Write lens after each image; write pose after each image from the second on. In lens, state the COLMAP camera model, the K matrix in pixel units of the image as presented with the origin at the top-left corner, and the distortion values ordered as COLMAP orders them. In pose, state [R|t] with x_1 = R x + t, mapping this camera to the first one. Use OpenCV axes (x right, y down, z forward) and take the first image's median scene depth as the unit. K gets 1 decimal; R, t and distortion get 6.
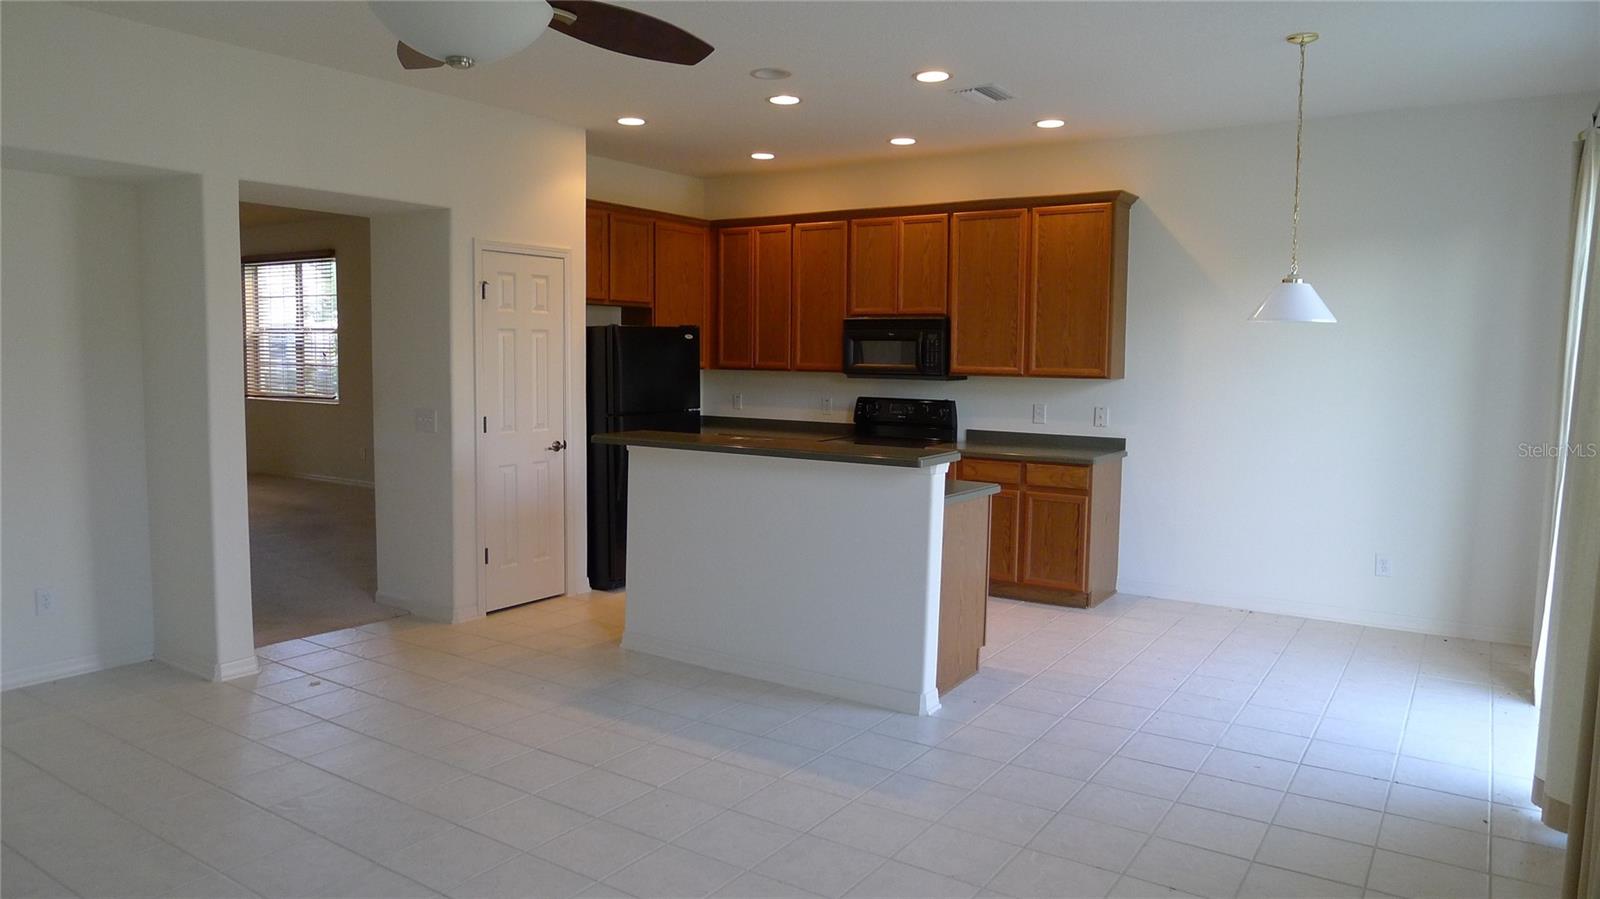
lens RADIAL K [[1072.2, 0, 796.0], [0, 1072.2, 447.5], [0, 0, 1]] dist [-0.055830, 0.052395]
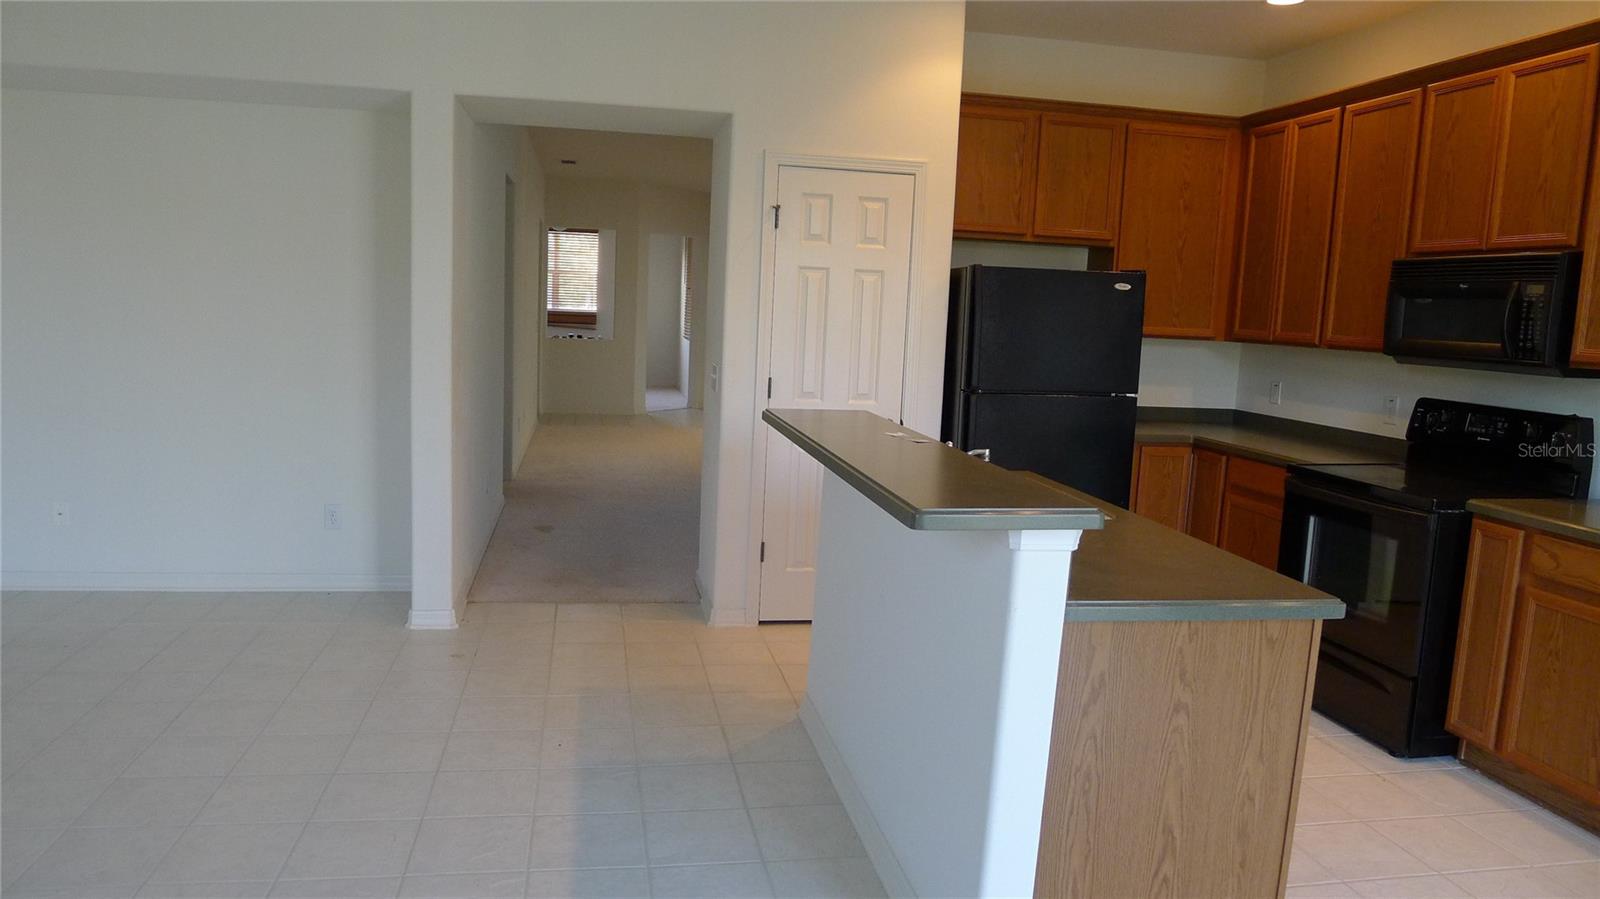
lens RADIAL K [[1072.2, 0, 796.0], [0, 1072.2, 447.5], [0, 0, 1]] dist [-0.055830, 0.052395]
pose [[0.697574, 0.113013, -0.707544, 0.245440], [-0.098467, 0.993234, 0.061566, -0.024009], [0.709715, 0.026723, 0.703982, 0.386237]]
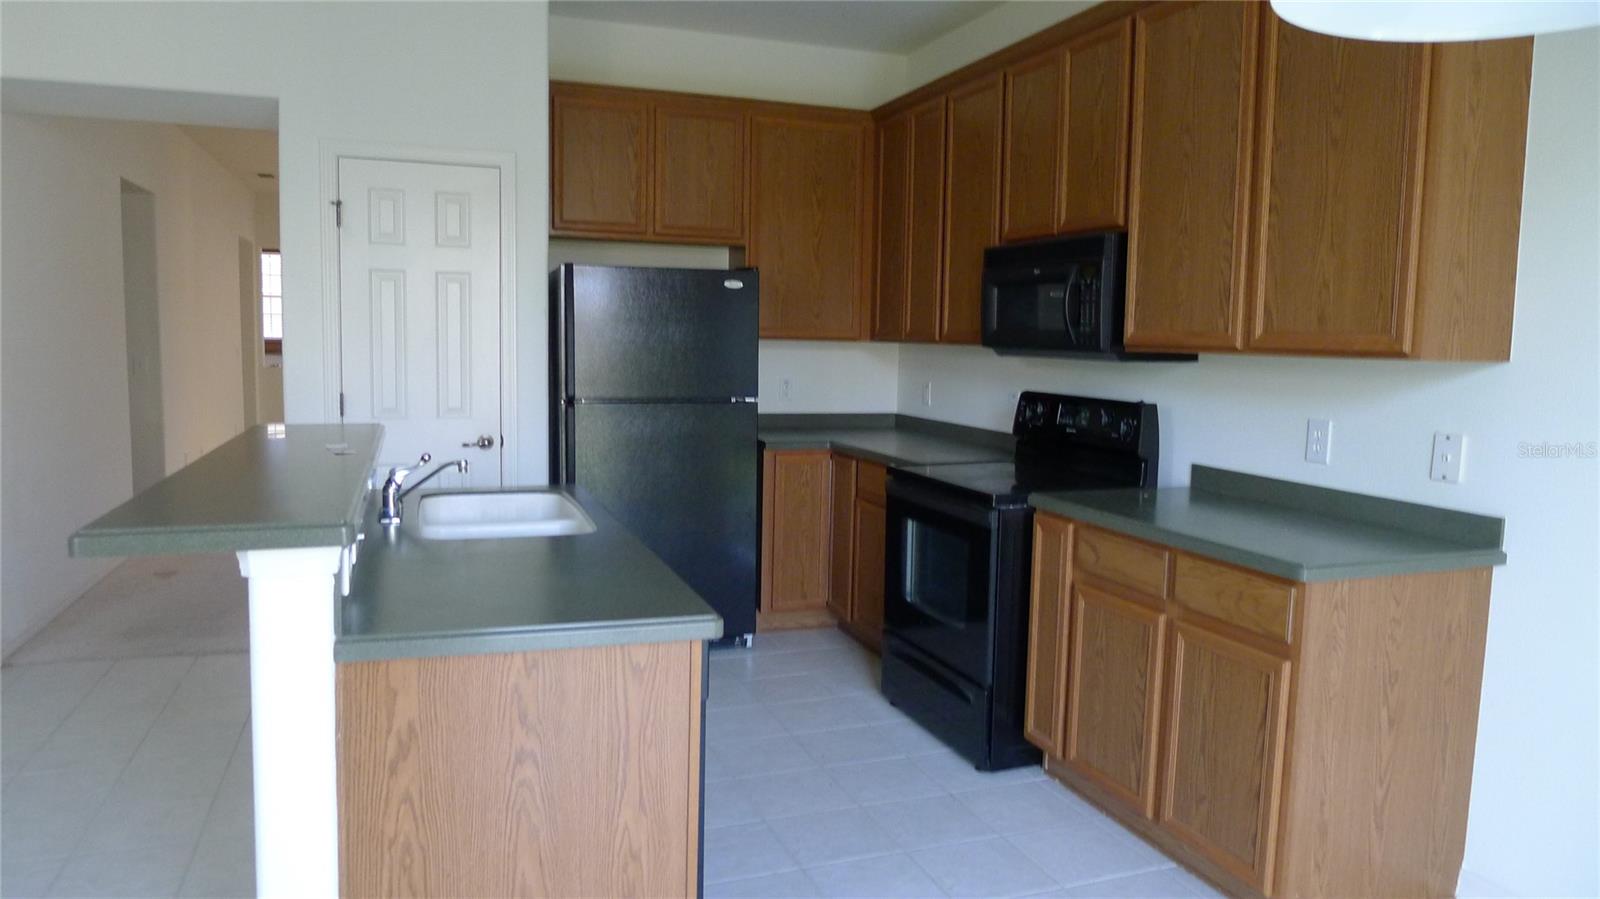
lens RADIAL K [[1072.2, 0, 796.0], [0, 1072.2, 447.5], [0, 0, 1]] dist [-0.055830, 0.052395]
pose [[0.801246, 0.067303, -0.594538, 0.314703], [-0.064664, 0.997574, 0.025782, -0.026172], [0.594831, 0.017787, 0.803654, 0.519302]]
